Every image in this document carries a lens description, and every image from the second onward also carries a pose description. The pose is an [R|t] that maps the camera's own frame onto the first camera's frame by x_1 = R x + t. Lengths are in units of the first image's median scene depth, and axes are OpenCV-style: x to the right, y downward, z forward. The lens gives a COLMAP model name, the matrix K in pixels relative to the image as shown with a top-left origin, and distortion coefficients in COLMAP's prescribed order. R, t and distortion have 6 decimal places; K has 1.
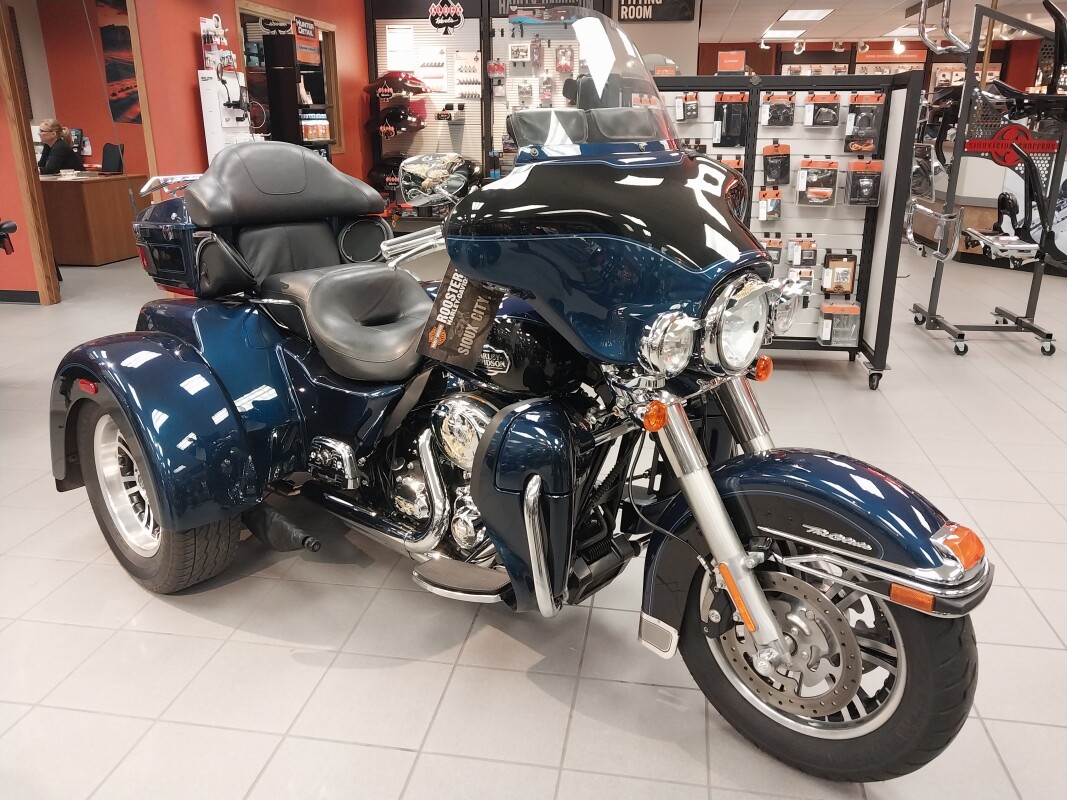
lens RADIAL K [[822.8, 0, 560.3], [0, 822.8, 383.1], [0, 0, 1]] dist [0.000728, 0.001000]
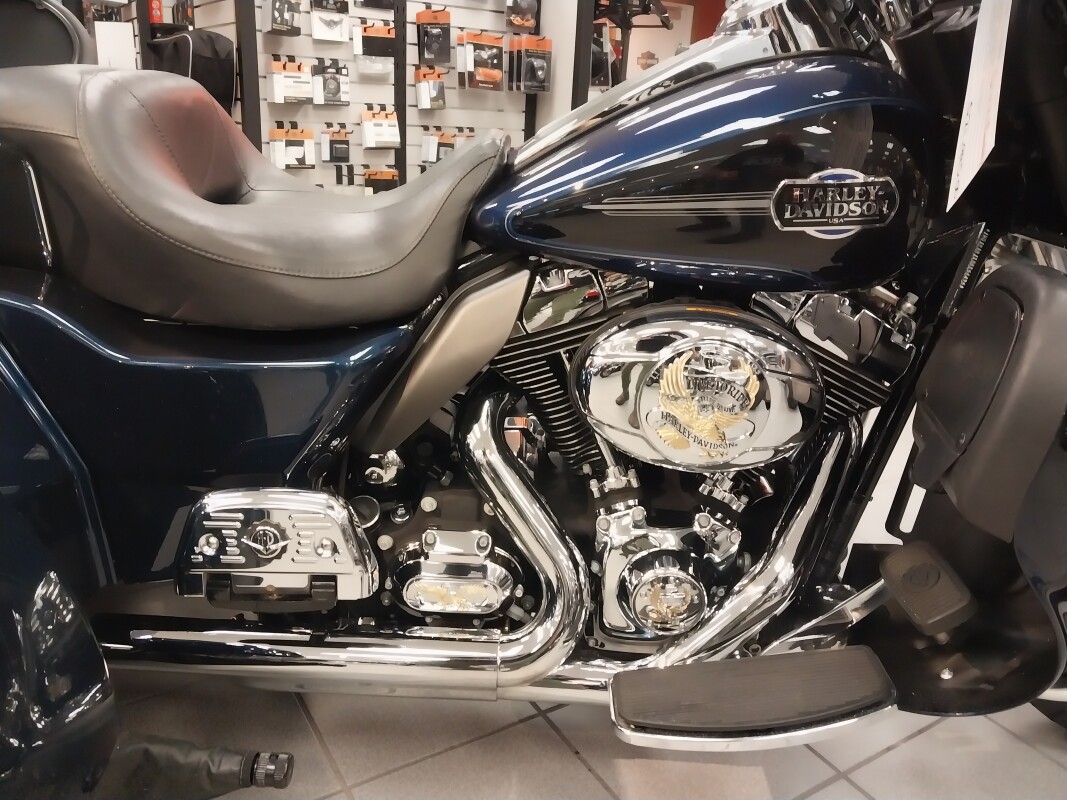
lens RADIAL K [[866.7, 0, 533.4], [0, 866.7, 386.5], [0, 0, 1]] dist [-0.033792, -0.001132]
pose [[0.752807, -0.173699, 0.634909, -0.242454], [0.148386, 0.984509, 0.093402, -0.000338], [-0.641298, 0.023898, 0.766920, 0.317683]]
